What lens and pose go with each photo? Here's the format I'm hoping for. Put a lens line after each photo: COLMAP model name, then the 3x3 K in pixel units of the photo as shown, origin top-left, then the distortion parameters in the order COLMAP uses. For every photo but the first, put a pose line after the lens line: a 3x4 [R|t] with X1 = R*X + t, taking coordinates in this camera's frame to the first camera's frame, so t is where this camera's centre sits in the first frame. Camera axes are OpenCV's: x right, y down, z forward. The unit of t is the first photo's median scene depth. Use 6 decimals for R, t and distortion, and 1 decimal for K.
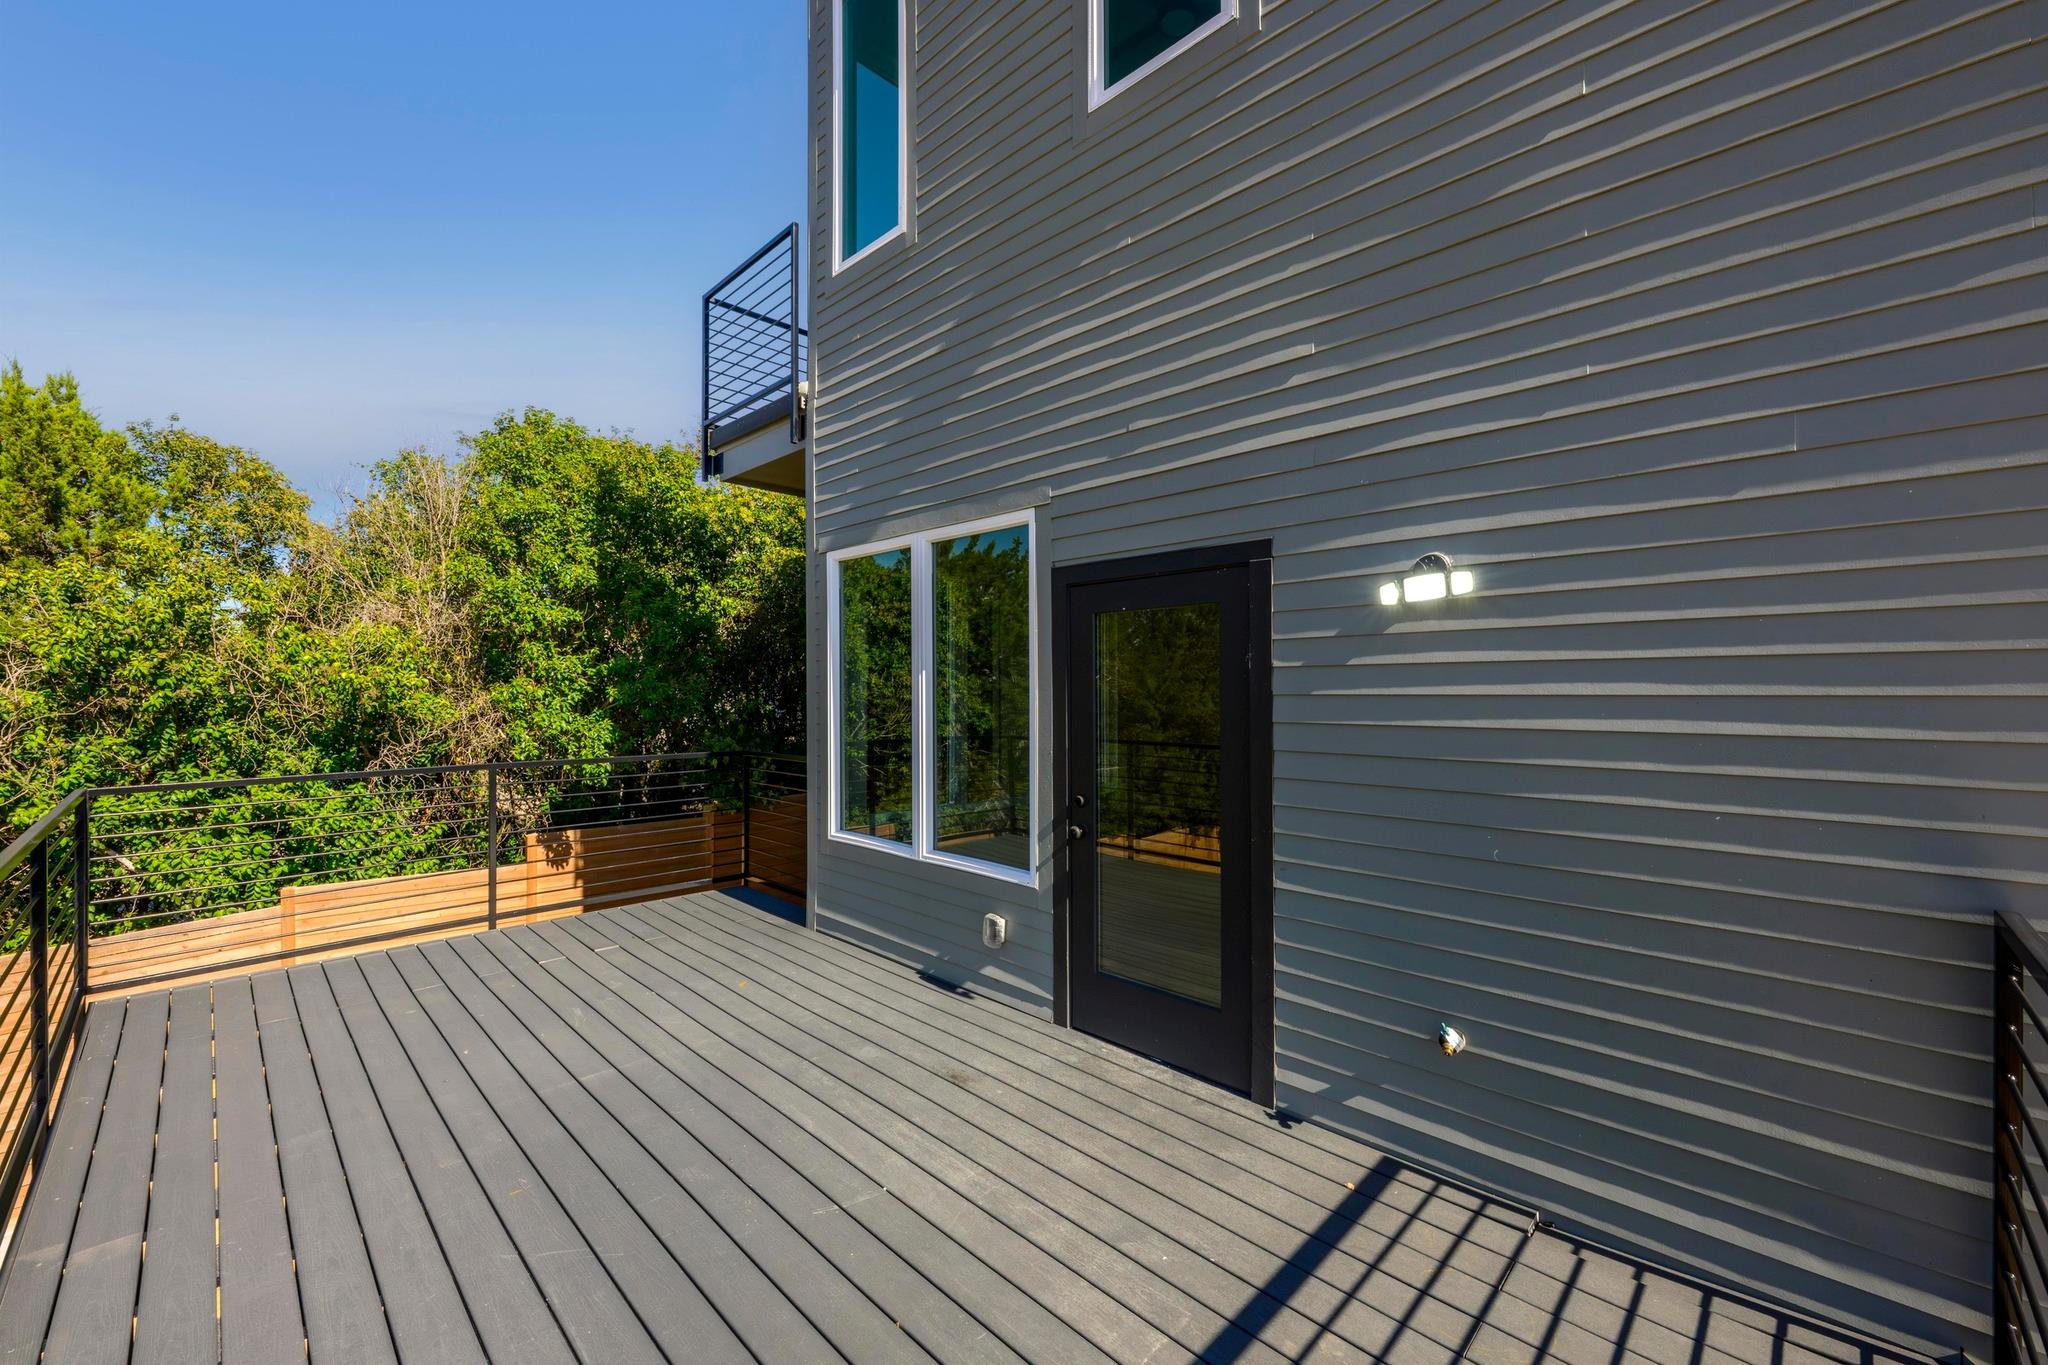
lens RADIAL K [[815.3, 0, 1027.7], [0, 815.3, 682.8], [0, 0, 1]] dist [0.001744, 0.000303]
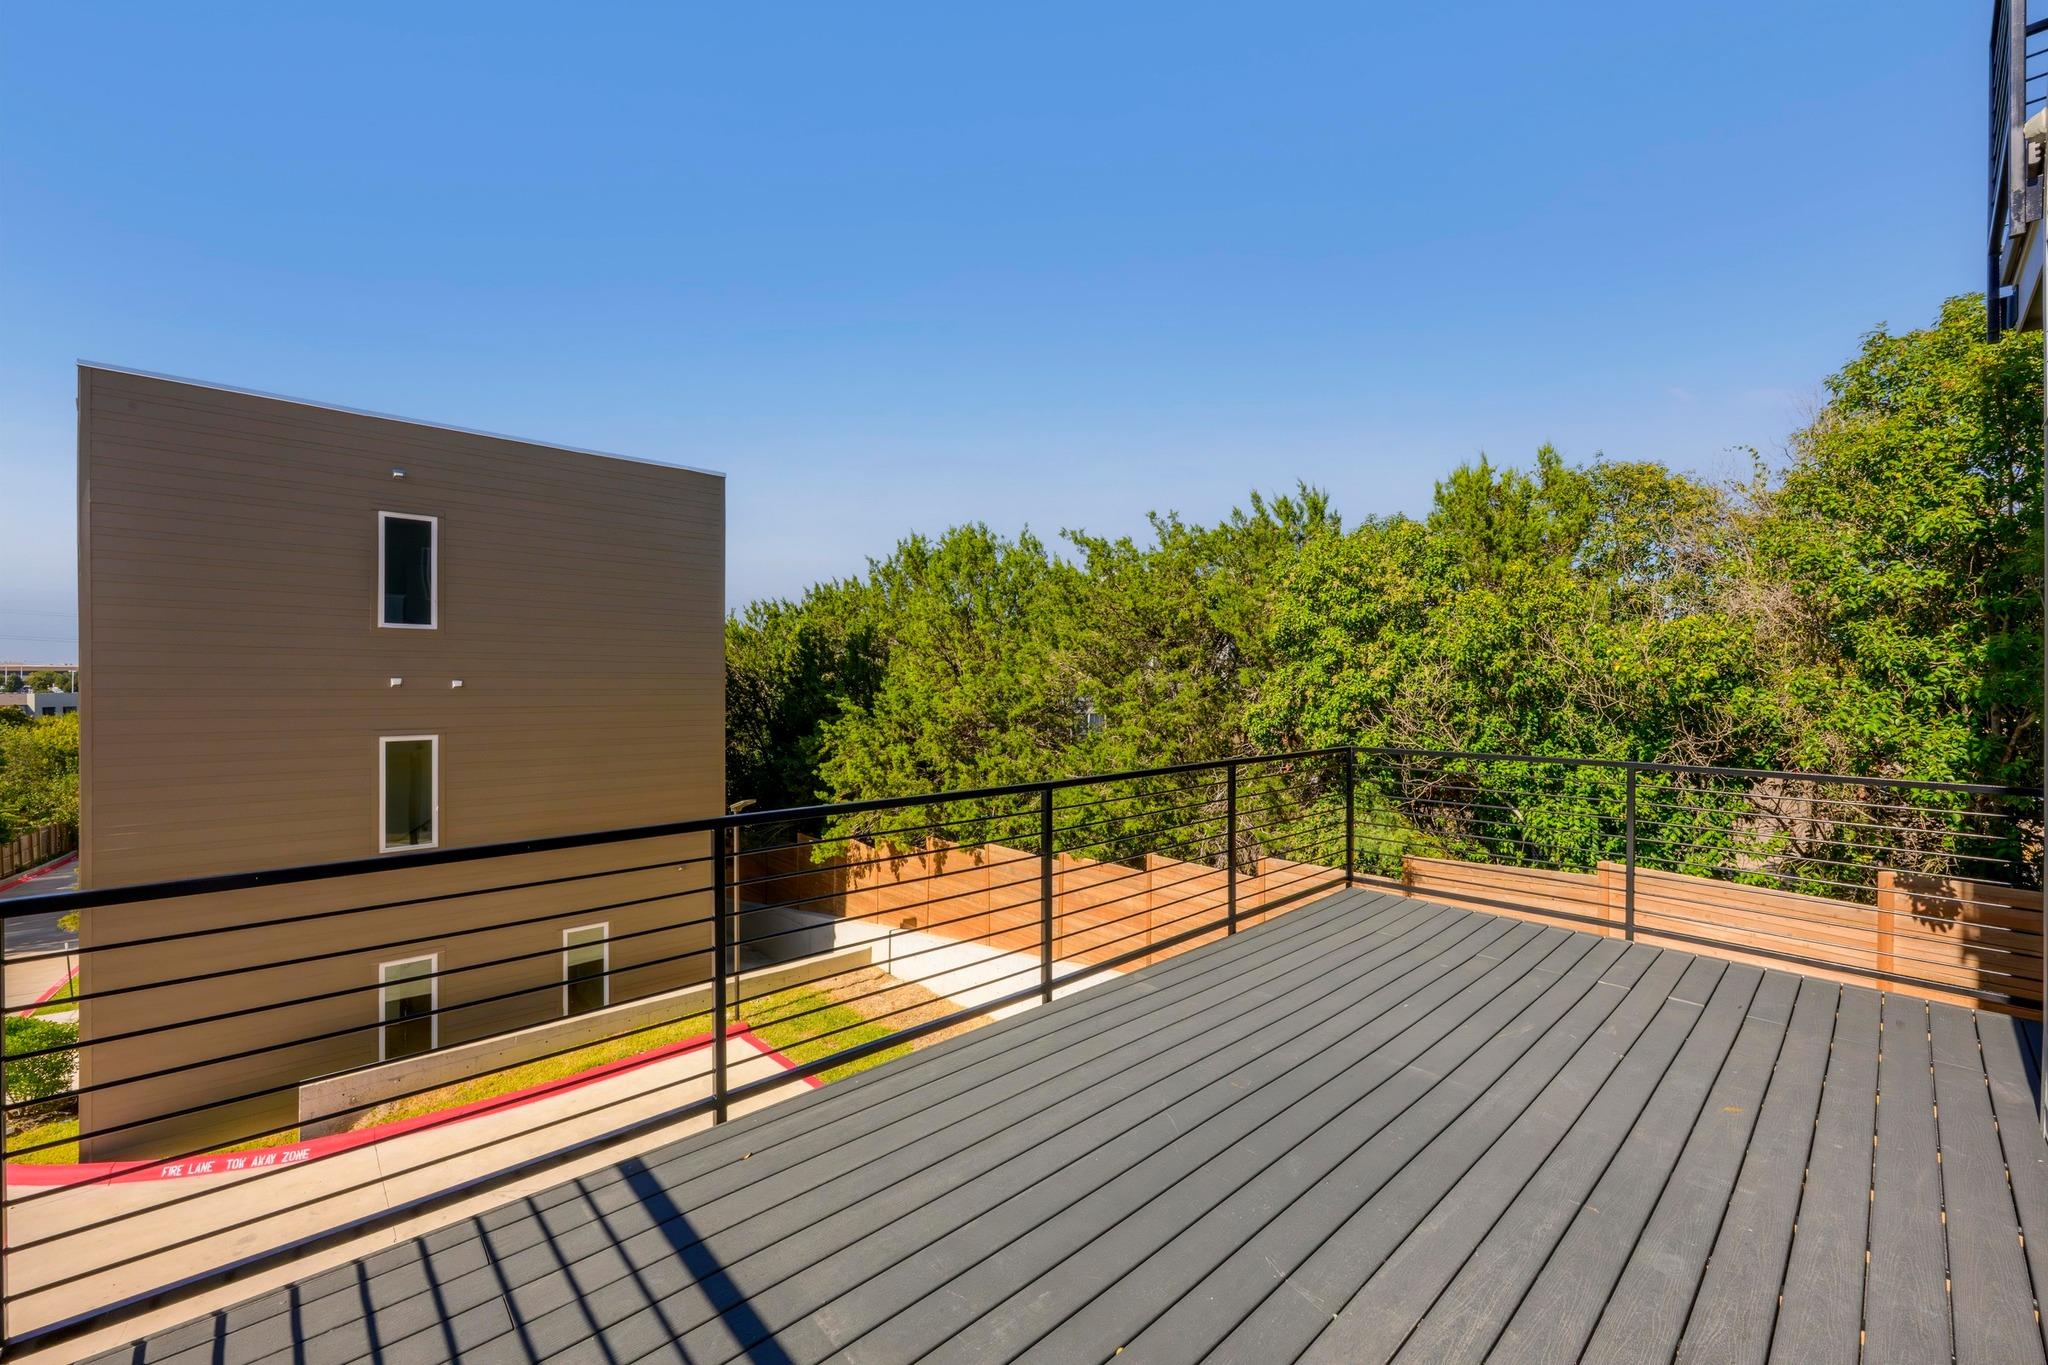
lens RADIAL K [[815.3, 0, 1027.7], [0, 815.3, 682.8], [0, 0, 1]] dist [0.001744, 0.000303]
pose [[-0.045274, 0.006428, -0.998954, 0.309899], [0.002281, 0.999977, 0.006331, 0.001725], [0.998972, -0.001992, -0.045288, 0.368876]]
